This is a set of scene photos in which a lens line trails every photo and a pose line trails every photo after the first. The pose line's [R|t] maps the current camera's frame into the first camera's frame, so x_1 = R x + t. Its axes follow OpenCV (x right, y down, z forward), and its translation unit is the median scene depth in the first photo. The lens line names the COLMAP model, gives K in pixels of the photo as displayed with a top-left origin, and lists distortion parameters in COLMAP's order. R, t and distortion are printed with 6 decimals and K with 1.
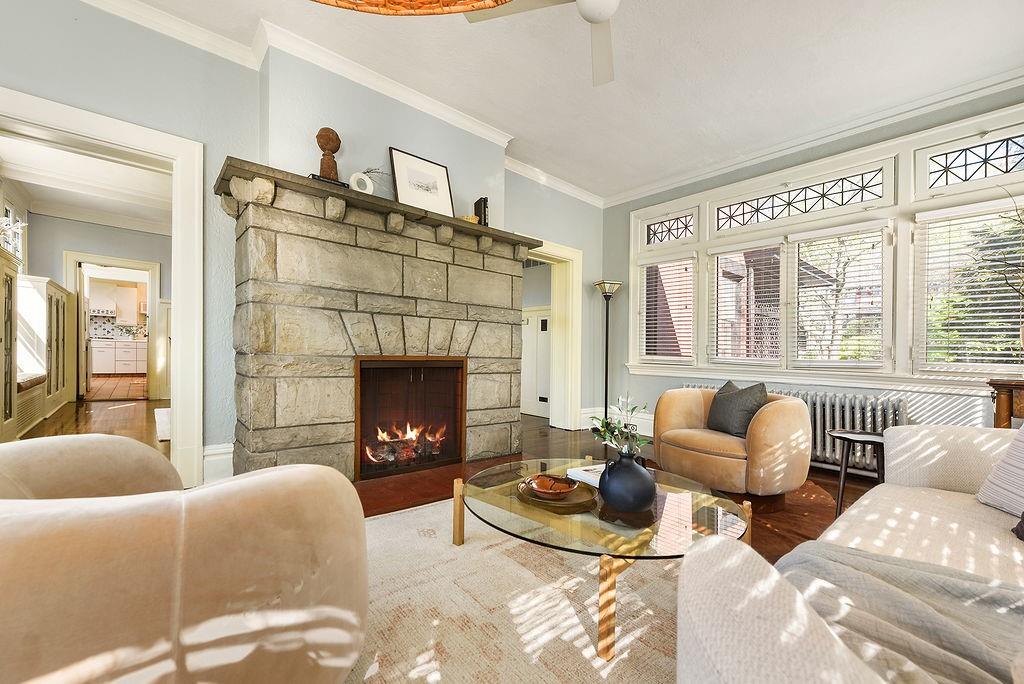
lens RADIAL K [[418.2, 0, 512.6], [0, 418.2, 351.4], [0, 0, 1]] dist [-0.001074, -0.000654]
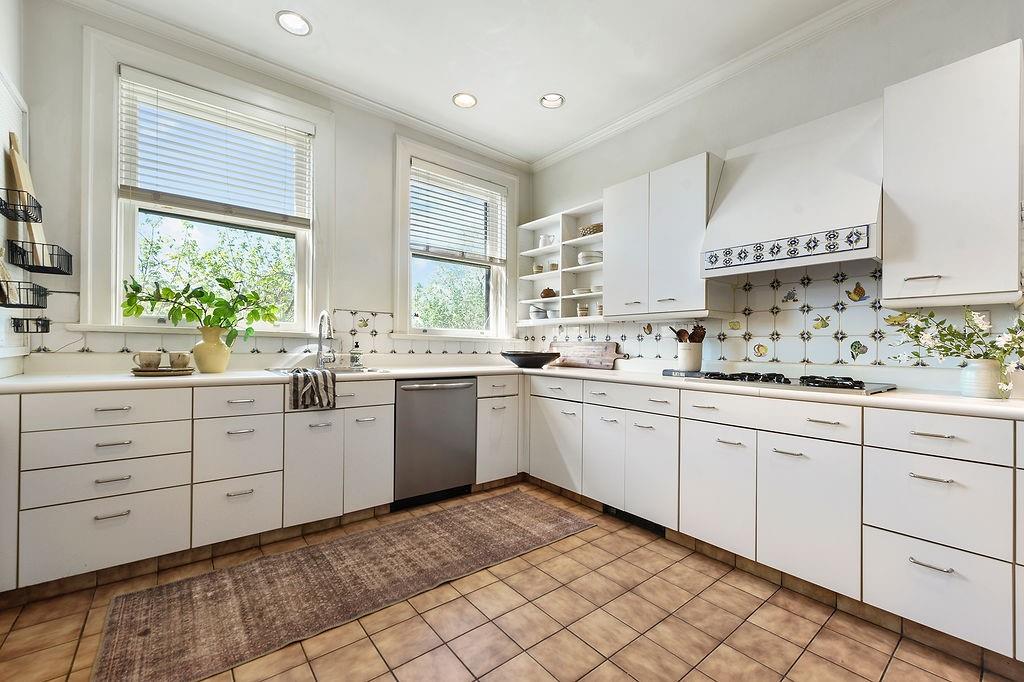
lens RADIAL K [[418.2, 0, 512.6], [0, 418.2, 350.4], [0, 0, 1]] dist [-0.001074, -0.000654]
pose [[-0.038348, -0.011441, -0.999199, -0.777700], [-0.010906, 0.999880, -0.011030, -0.042376], [0.999205, 0.010474, -0.038468, 0.862494]]
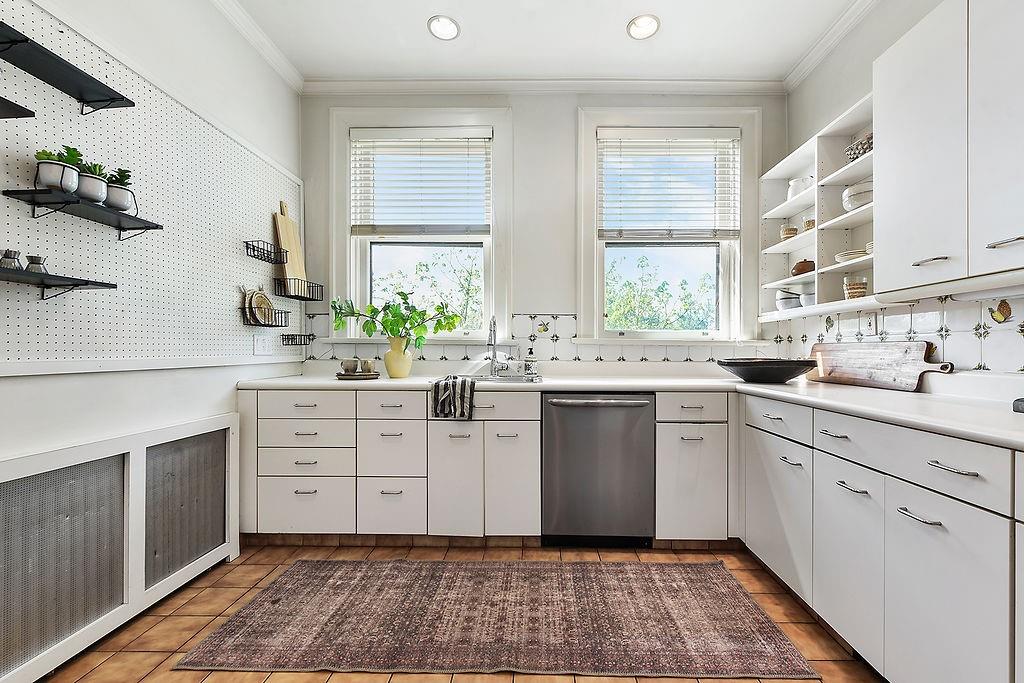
lens RADIAL K [[429.7, 0, 514.9], [0, 429.7, 356.3], [0, 0, 1]] dist [0.001679, -0.000277]
pose [[-0.665216, -0.012316, -0.746550, -0.850876], [-0.012791, 0.999905, -0.005098, -0.043551], [0.746542, 0.006158, -0.665310, 0.916007]]
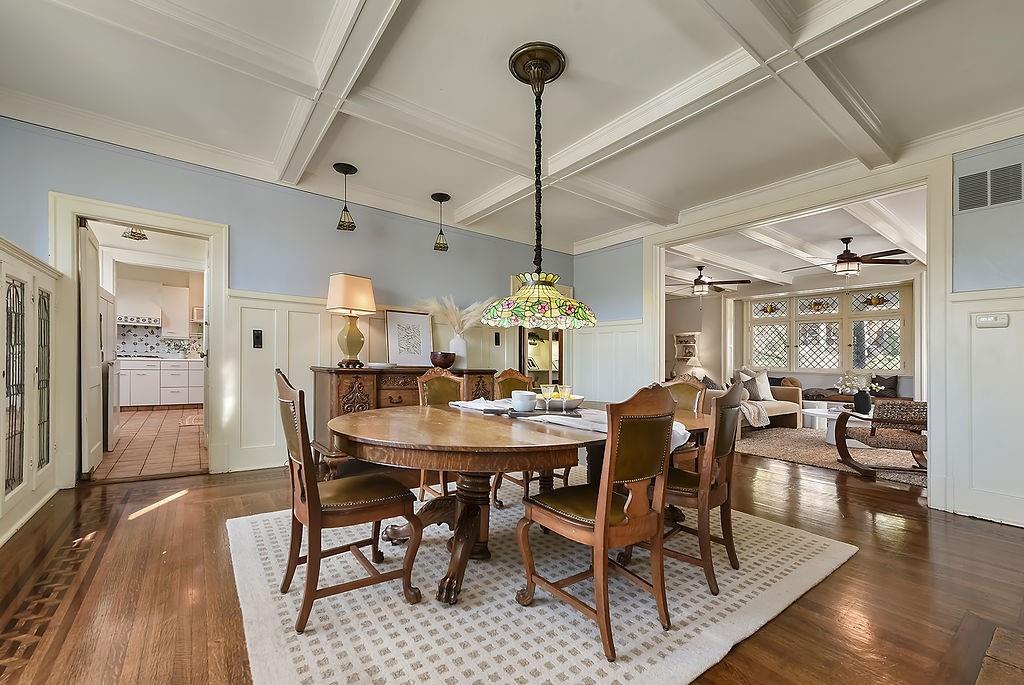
lens RADIAL K [[407.2, 0, 517.2], [0, 407.2, 358.9], [0, 0, 1]] dist [-0.000852, -0.000494]
pose [[0.998528, -0.005856, -0.053916, -0.294745], [0.005620, 0.999974, -0.004538, -0.020494], [0.053942, 0.004228, 0.998535, 0.327909]]
